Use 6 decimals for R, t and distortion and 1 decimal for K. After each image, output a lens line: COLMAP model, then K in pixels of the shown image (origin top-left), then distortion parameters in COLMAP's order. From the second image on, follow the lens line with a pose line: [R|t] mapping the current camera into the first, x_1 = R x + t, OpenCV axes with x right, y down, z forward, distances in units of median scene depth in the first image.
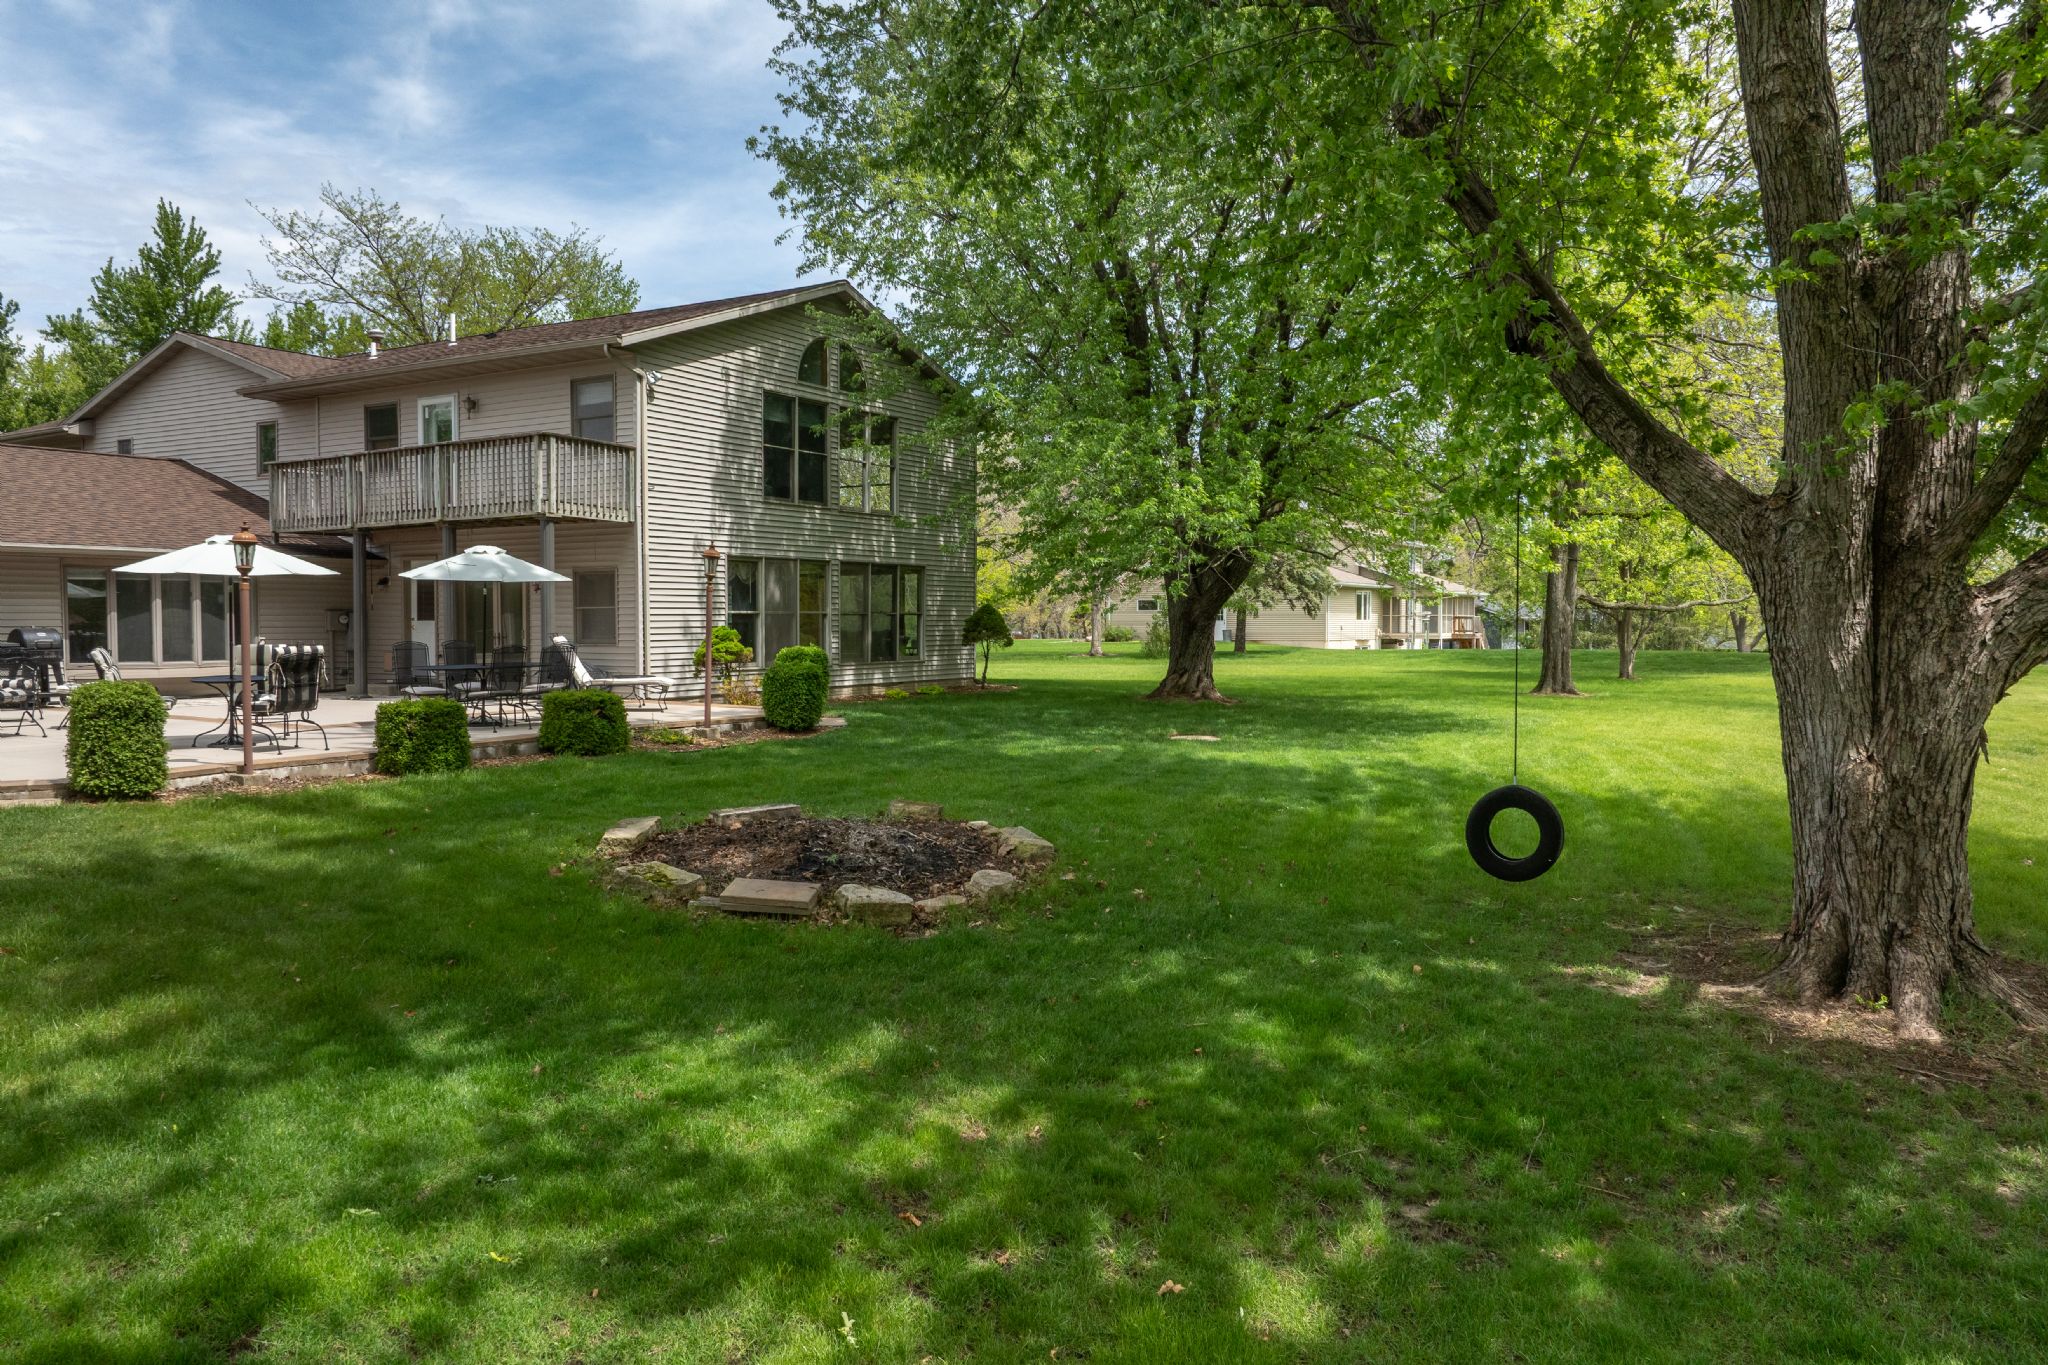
lens RADIAL K [[1472.3, 0, 1024.0], [0, 1472.3, 682.5], [0, 0, 1]] dist [-0.038545, 0.007058]
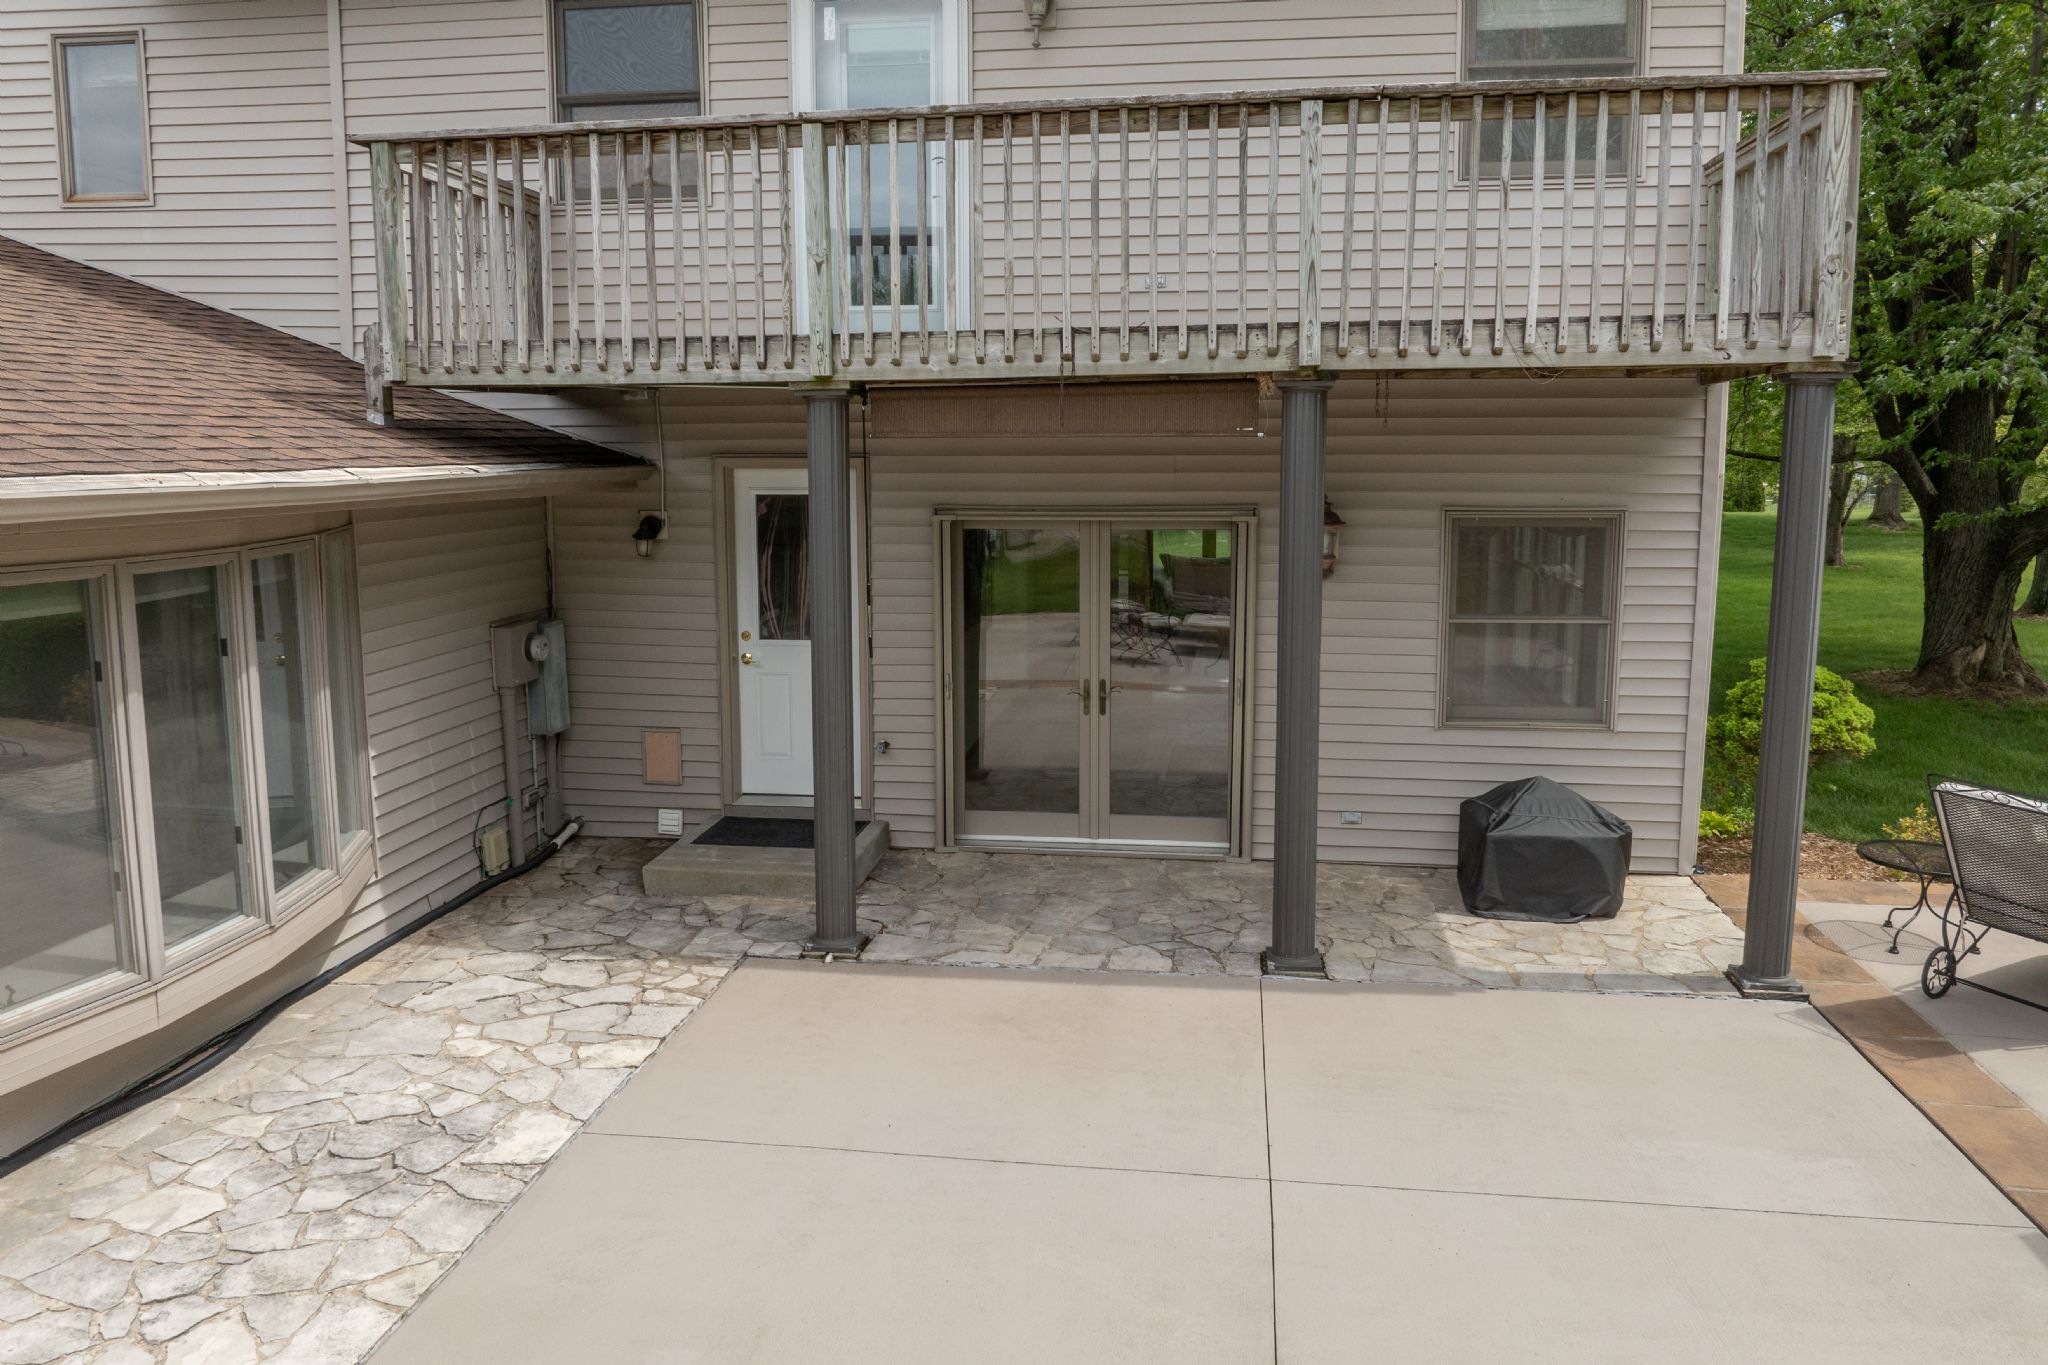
lens RADIAL K [[1438.5, 0, 1026.0], [0, 1438.5, 633.3], [0, 0, 1]] dist [-0.050302, -0.000869]
pose [[0.928299, -0.052205, 0.368151, -0.455966], [0.018524, 0.995358, 0.094437, -0.071035], [-0.371372, -0.080846, 0.924958, 0.622453]]
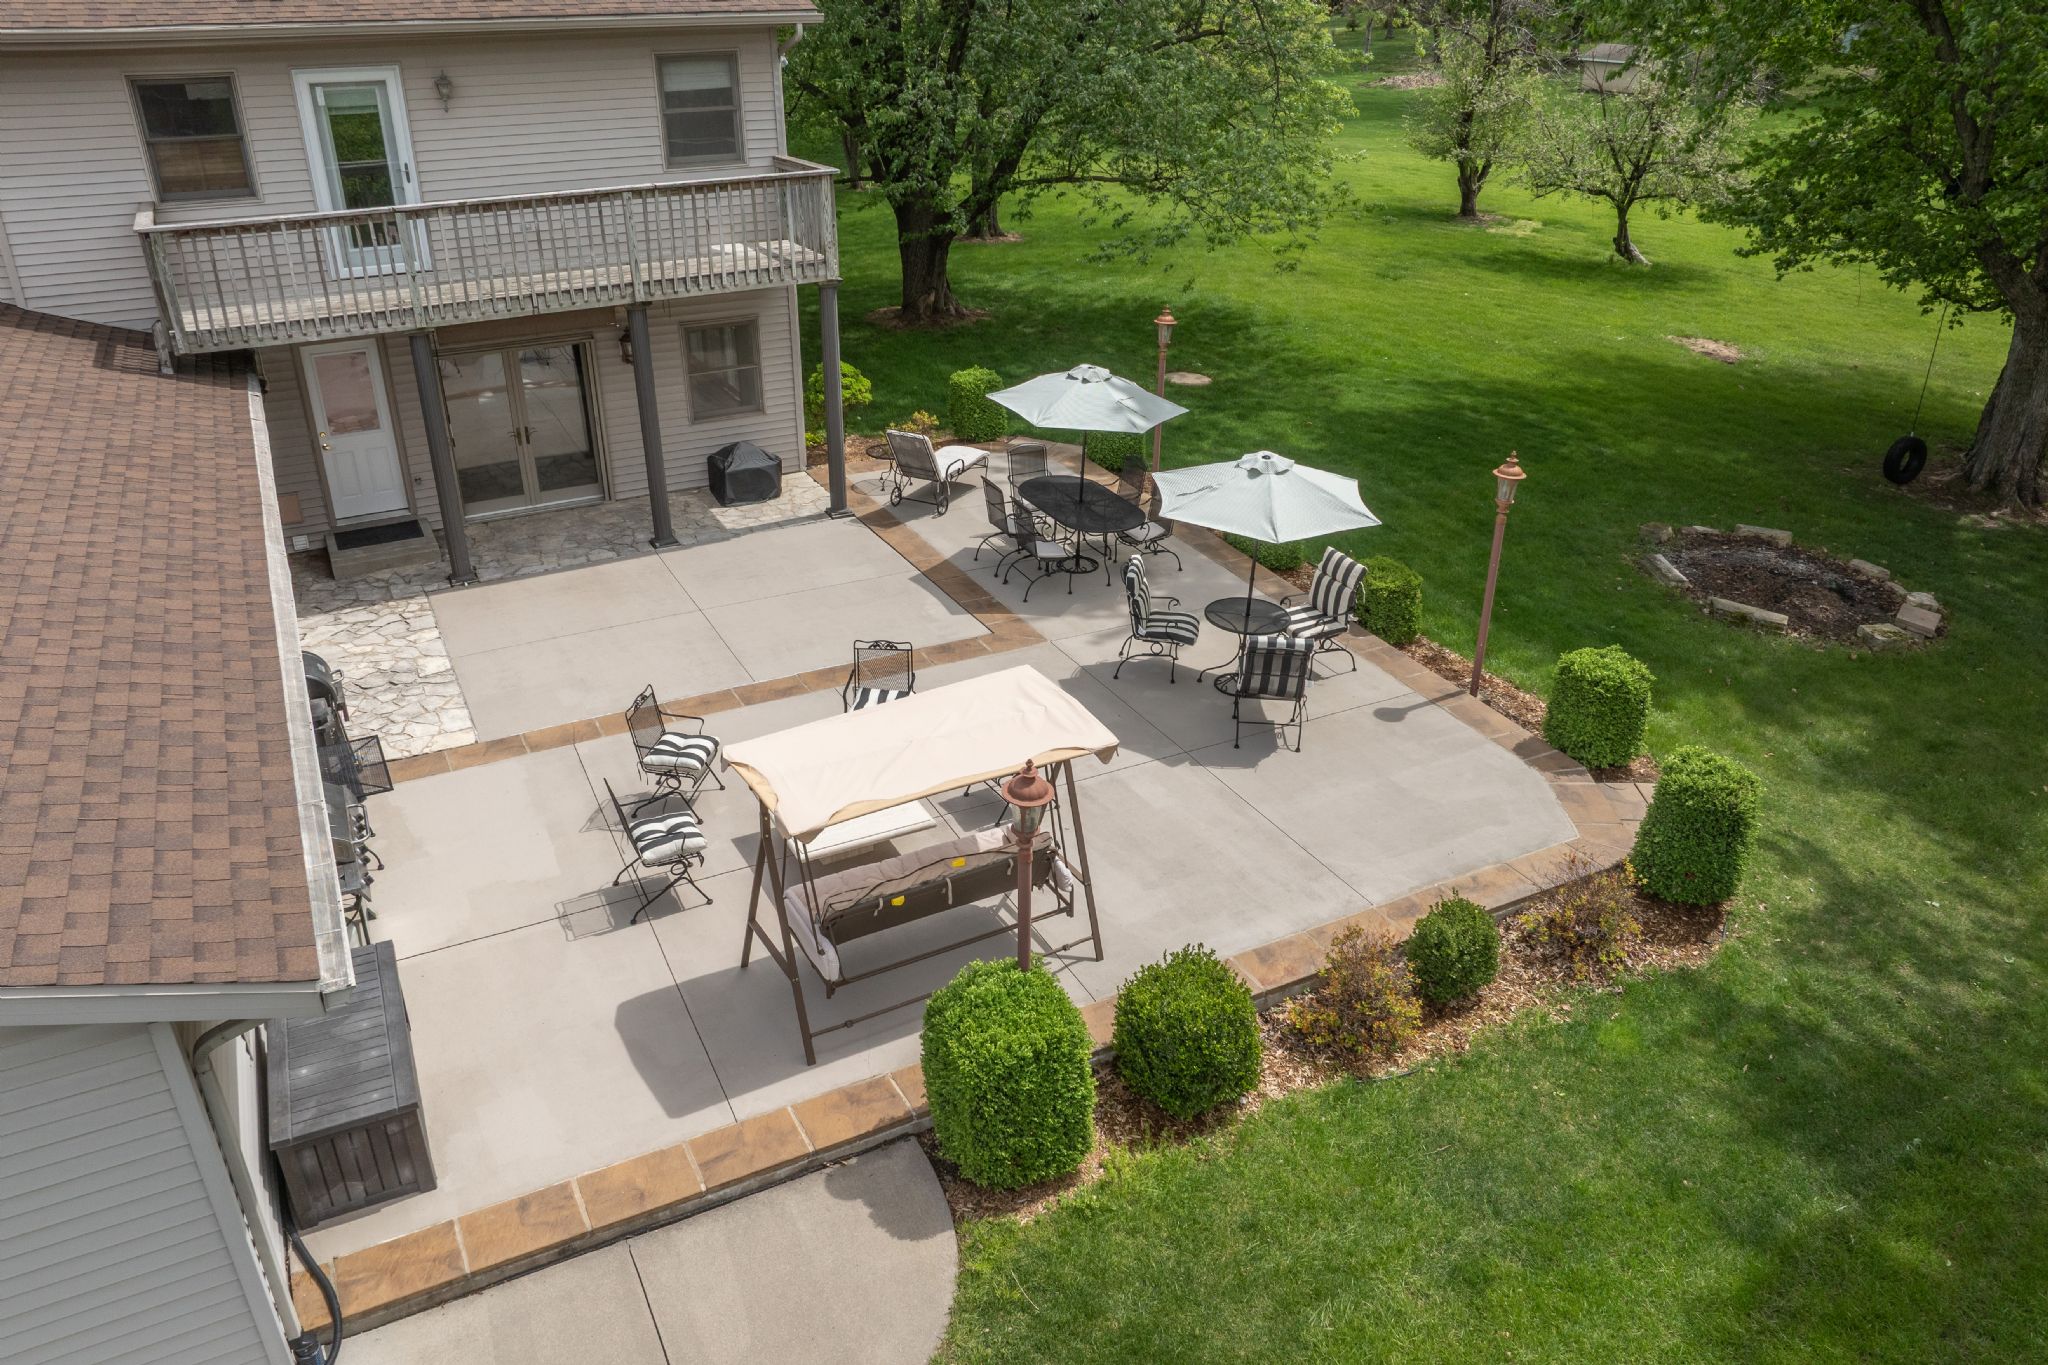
lens RADIAL K [[1426.5, 0, 1007.7], [0, 1426.5, 638.3], [0, 0, 1]] dist [-0.008882, -0.002553]
pose [[0.543990, -0.360562, 0.757674, -0.716144], [0.040612, 0.913225, 0.405427, -0.190545], [-0.838108, -0.189777, 0.511428, 0.393682]]
